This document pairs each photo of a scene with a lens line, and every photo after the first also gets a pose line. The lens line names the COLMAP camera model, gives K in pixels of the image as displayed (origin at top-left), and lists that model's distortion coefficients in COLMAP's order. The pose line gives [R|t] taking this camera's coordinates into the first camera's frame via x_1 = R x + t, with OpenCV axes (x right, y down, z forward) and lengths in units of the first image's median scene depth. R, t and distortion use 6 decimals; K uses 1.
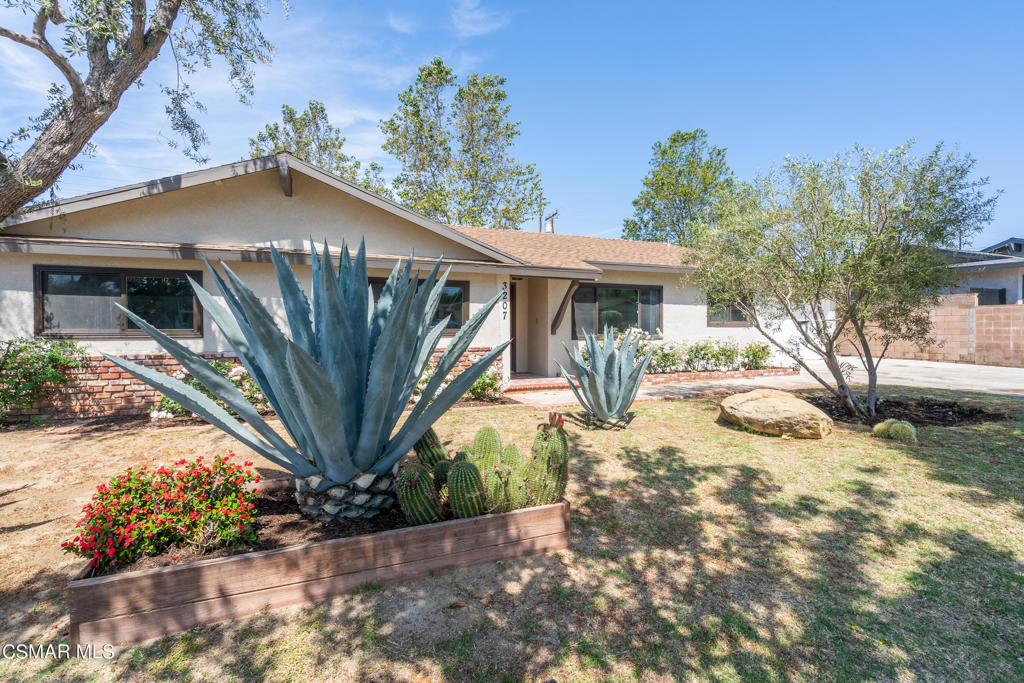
lens RADIAL K [[465.0, 0, 513.7], [0, 465.0, 341.0], [0, 0, 1]] dist [0.000615, 0.000963]
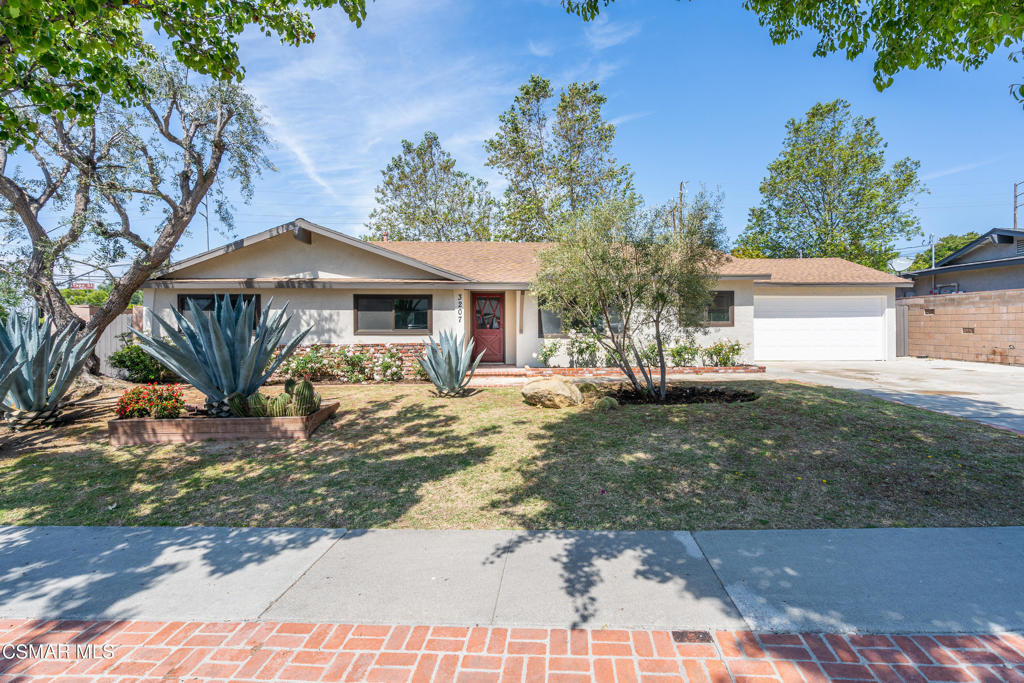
lens RADIAL K [[465.0, 0, 509.8], [0, 465.0, 340.0], [0, 0, 1]] dist [0.000615, 0.000963]
pose [[0.952703, 0.007629, -0.303806, 0.624426], [-0.006331, 0.999966, 0.005258, -0.004644], [0.303836, -0.003086, 0.952719, -0.272383]]
